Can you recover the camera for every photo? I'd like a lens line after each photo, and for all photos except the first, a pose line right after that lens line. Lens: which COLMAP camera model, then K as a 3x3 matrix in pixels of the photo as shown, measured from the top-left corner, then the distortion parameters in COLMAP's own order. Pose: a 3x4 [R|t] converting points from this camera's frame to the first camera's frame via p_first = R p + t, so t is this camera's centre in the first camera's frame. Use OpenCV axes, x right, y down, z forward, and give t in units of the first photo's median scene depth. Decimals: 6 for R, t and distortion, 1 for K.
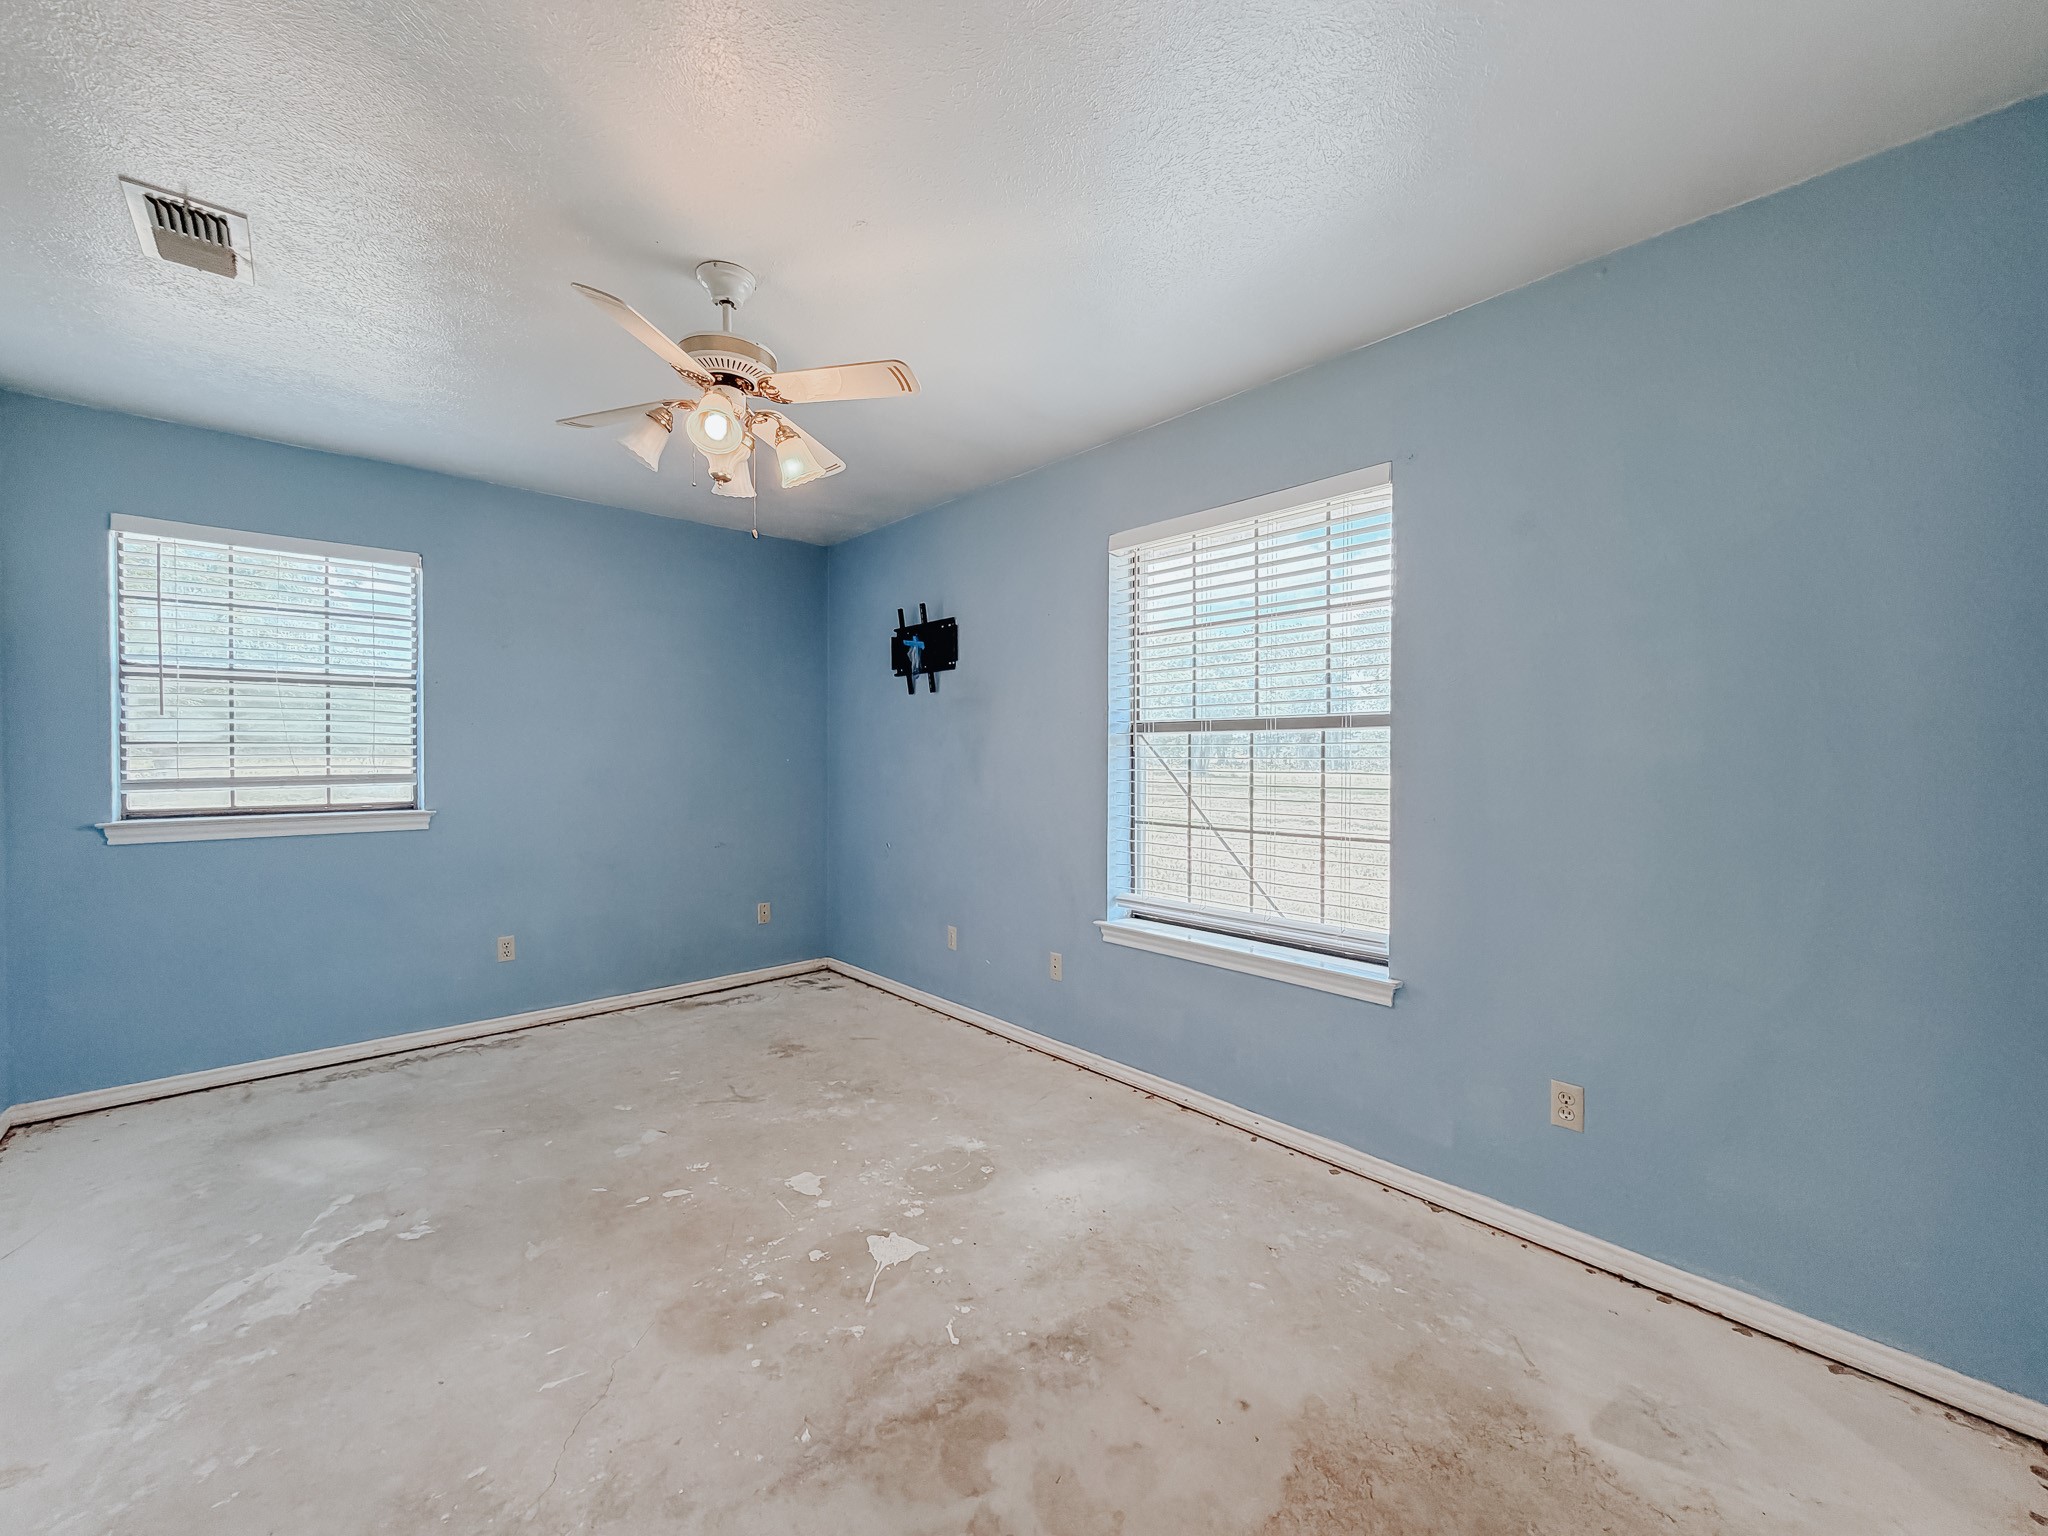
lens RADIAL K [[843.4, 0, 1060.2], [0, 843.4, 755.5], [0, 0, 1]] dist [0.001148, -0.000742]
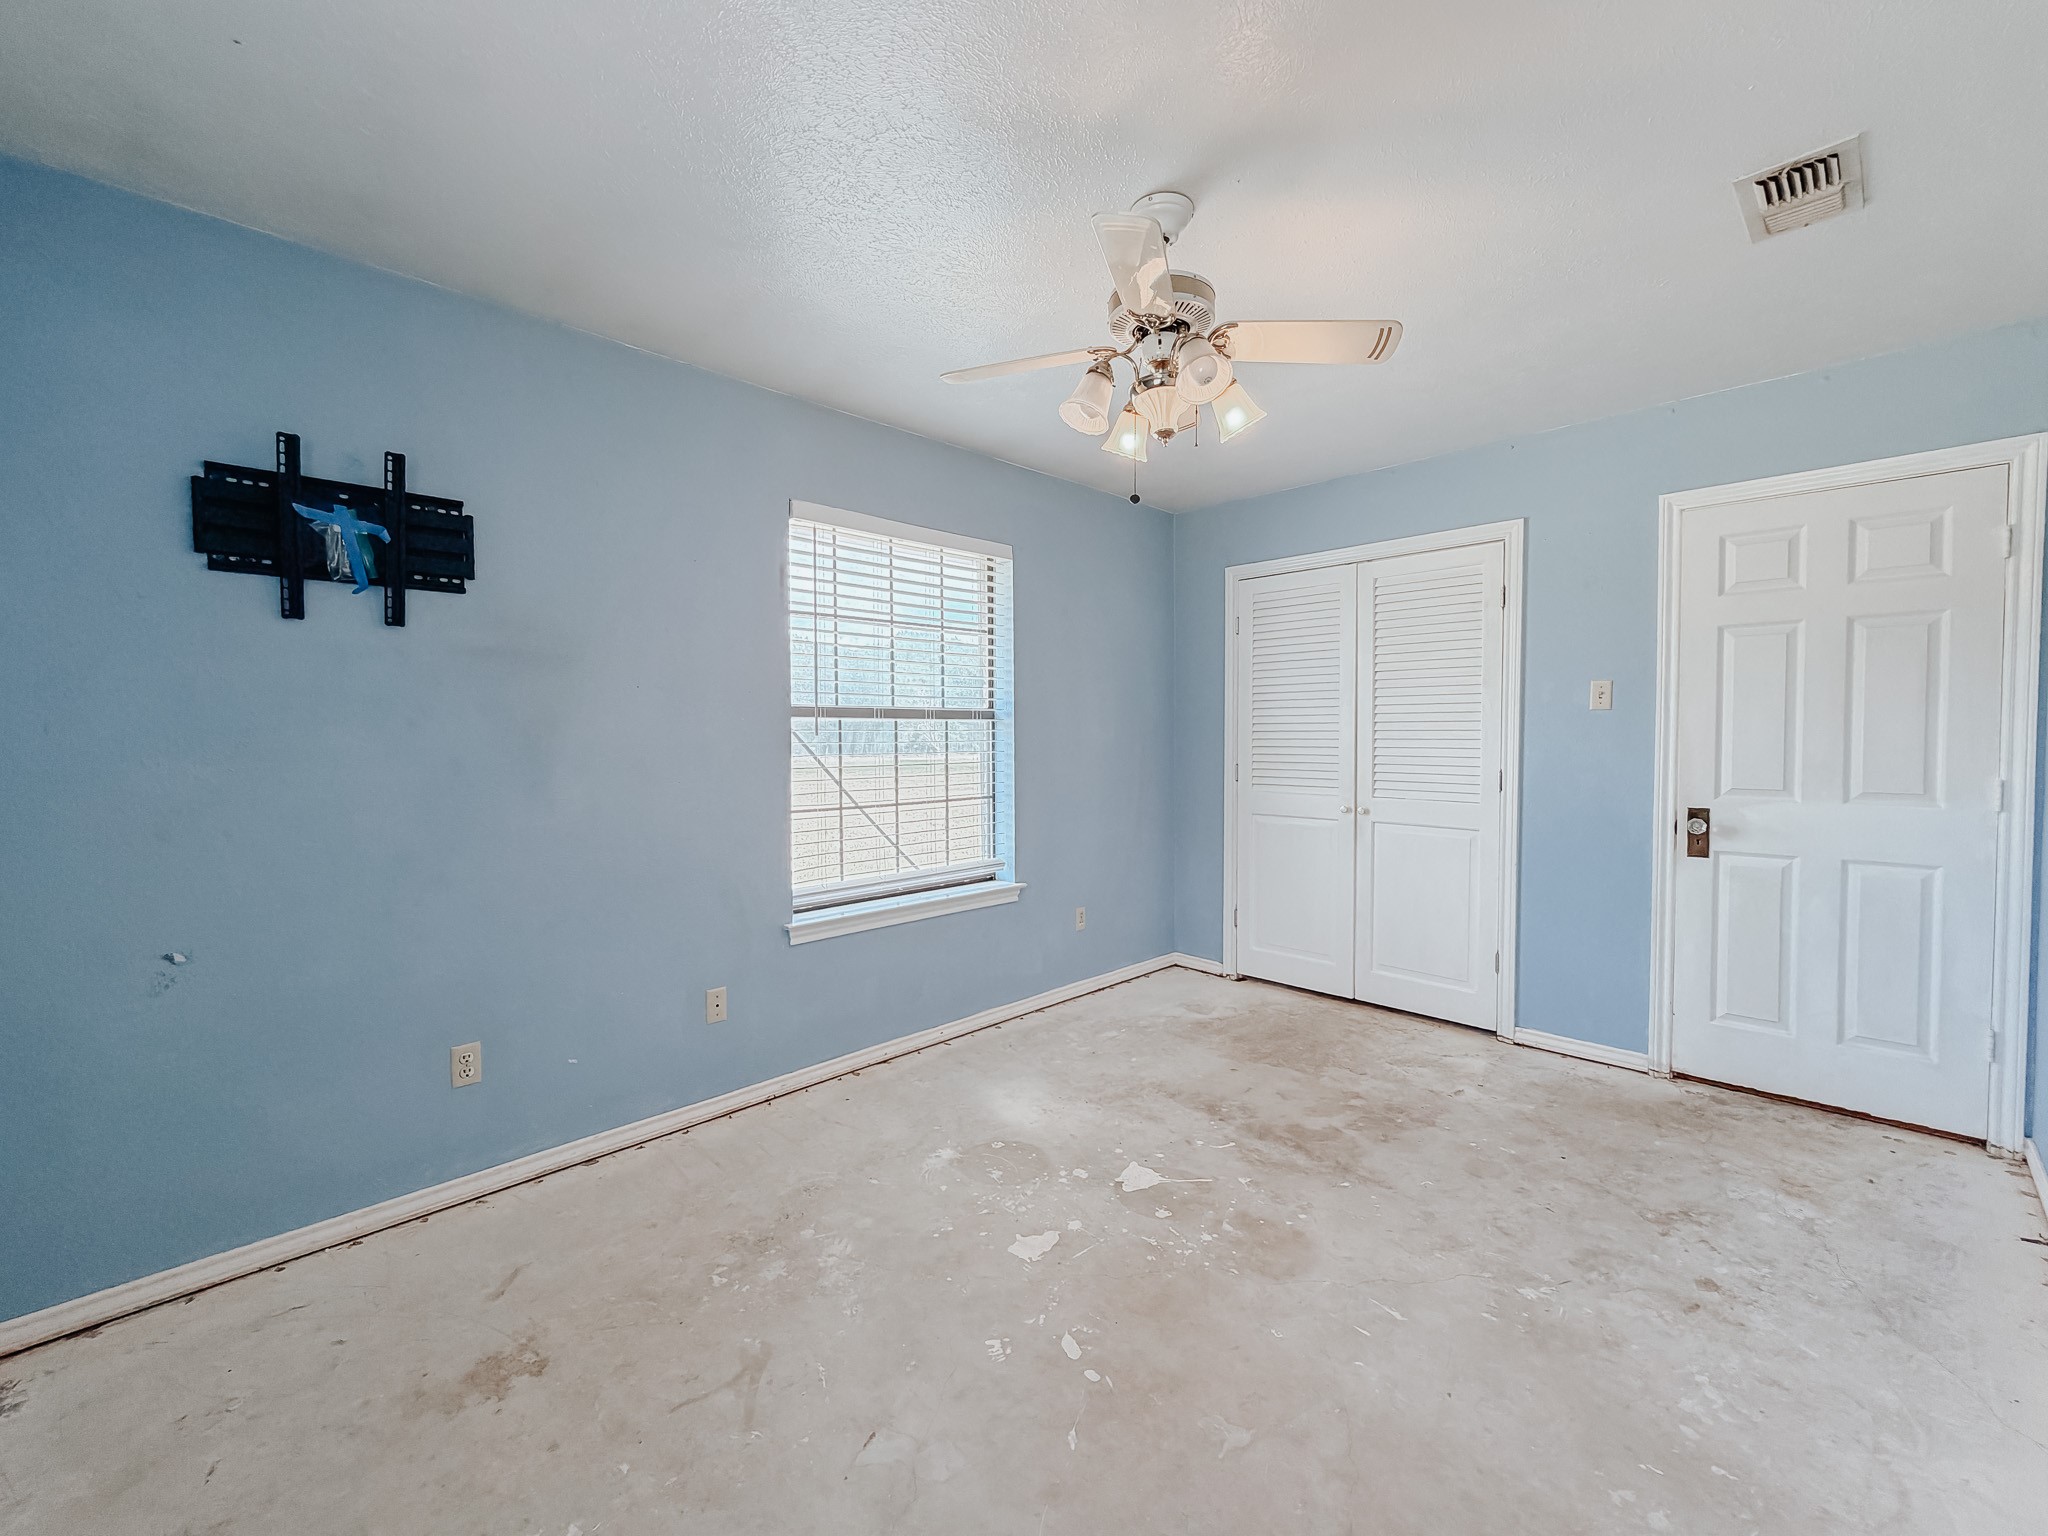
lens RADIAL K [[843.4, 0, 1013.8], [0, 843.4, 755.0], [0, 0, 1]] dist [0.001148, -0.000742]
pose [[-0.028946, -0.025612, 0.999253, -0.942707], [0.005156, 0.999655, 0.025772, -0.008335], [-0.999568, 0.005898, -0.028804, 0.861389]]
